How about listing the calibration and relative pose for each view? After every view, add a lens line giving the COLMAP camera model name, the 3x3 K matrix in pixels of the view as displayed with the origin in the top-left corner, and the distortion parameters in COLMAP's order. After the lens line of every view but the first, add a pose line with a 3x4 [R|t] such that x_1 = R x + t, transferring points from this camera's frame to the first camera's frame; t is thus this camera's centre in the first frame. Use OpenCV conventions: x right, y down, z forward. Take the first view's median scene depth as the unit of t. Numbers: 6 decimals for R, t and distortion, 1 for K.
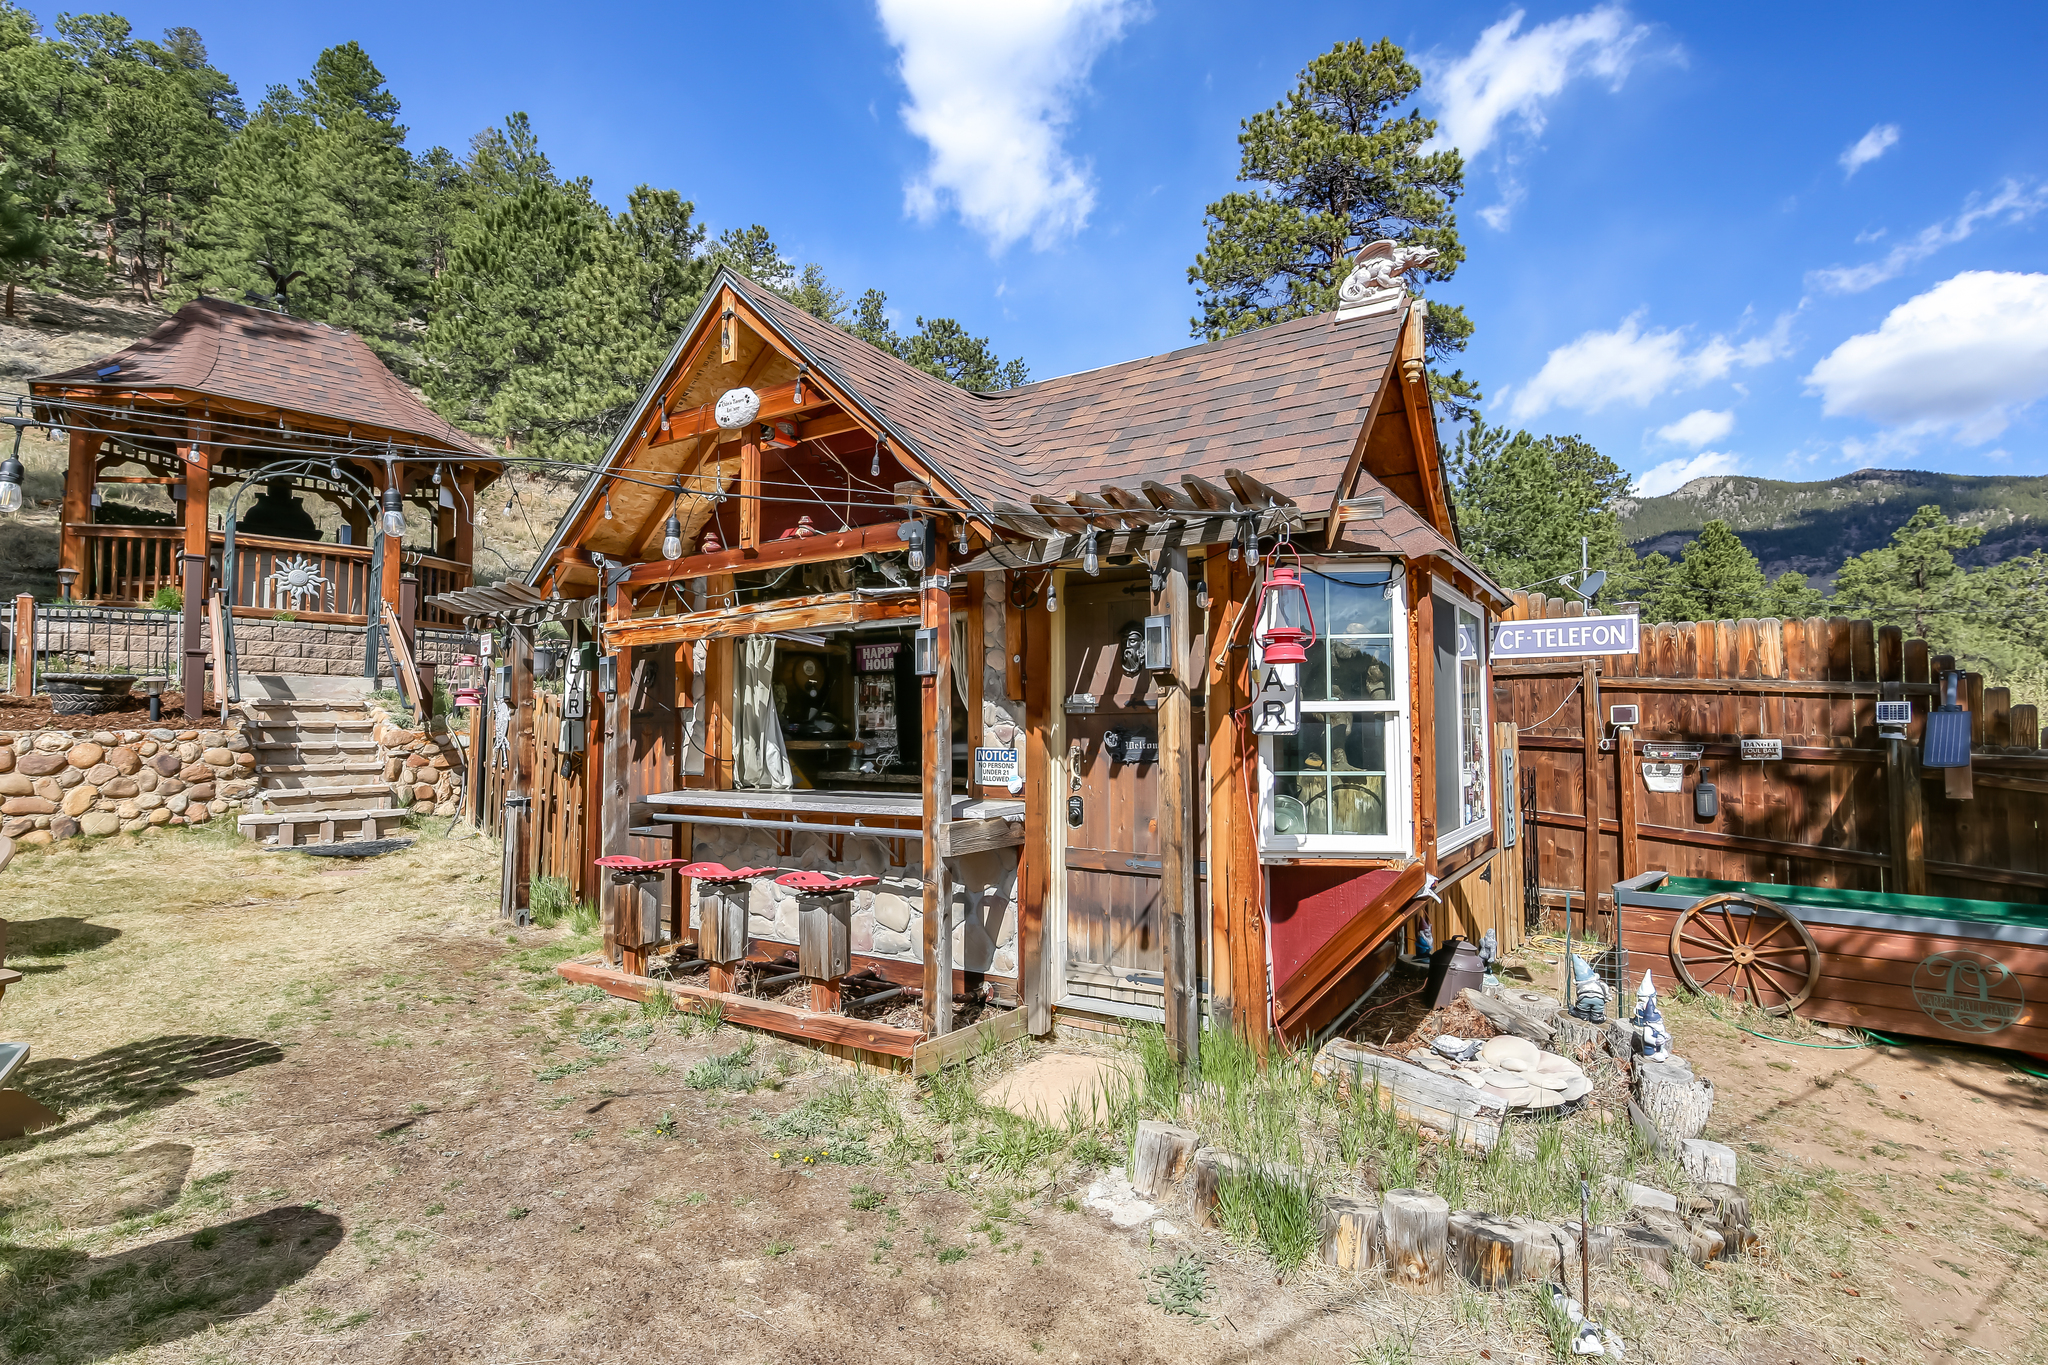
lens RADIAL K [[987.6, 0, 1022.9], [0, 987.6, 688.8], [0, 0, 1]] dist [-0.002859, -0.000008]
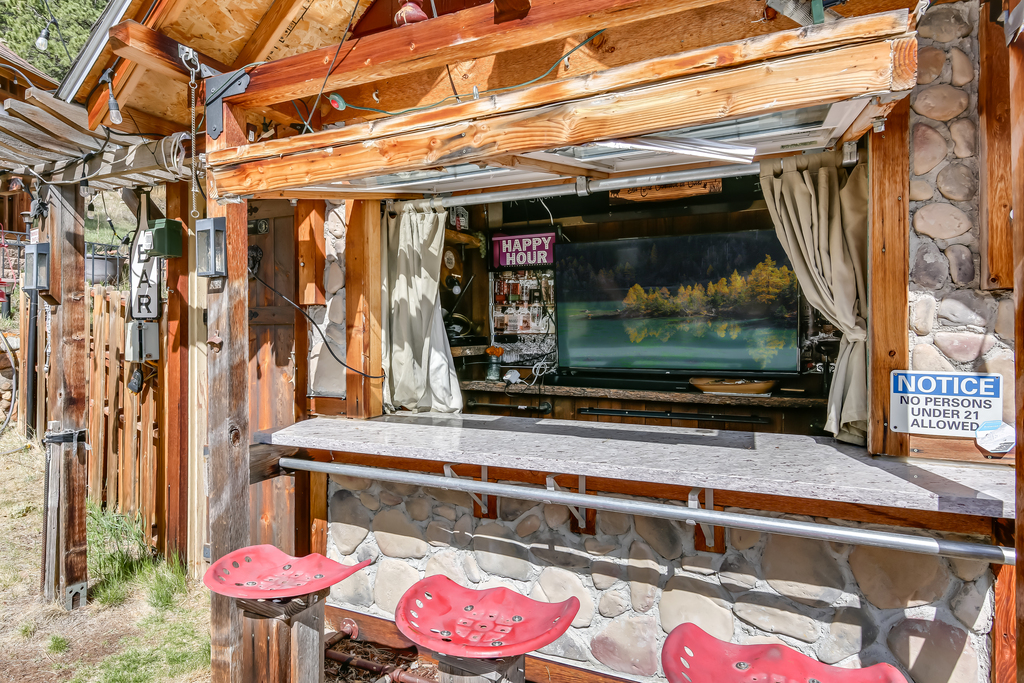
lens RADIAL K [[590.8, 0, 512.6], [0, 590.8, 335.7], [0, 0, 1]] dist [0.006232, -0.002420]
pose [[0.989473, 0.000813, 0.144713, -0.255675], [-0.008649, 0.998529, 0.053530, 0.017143], [-0.144456, -0.054218, 0.988025, 0.537736]]
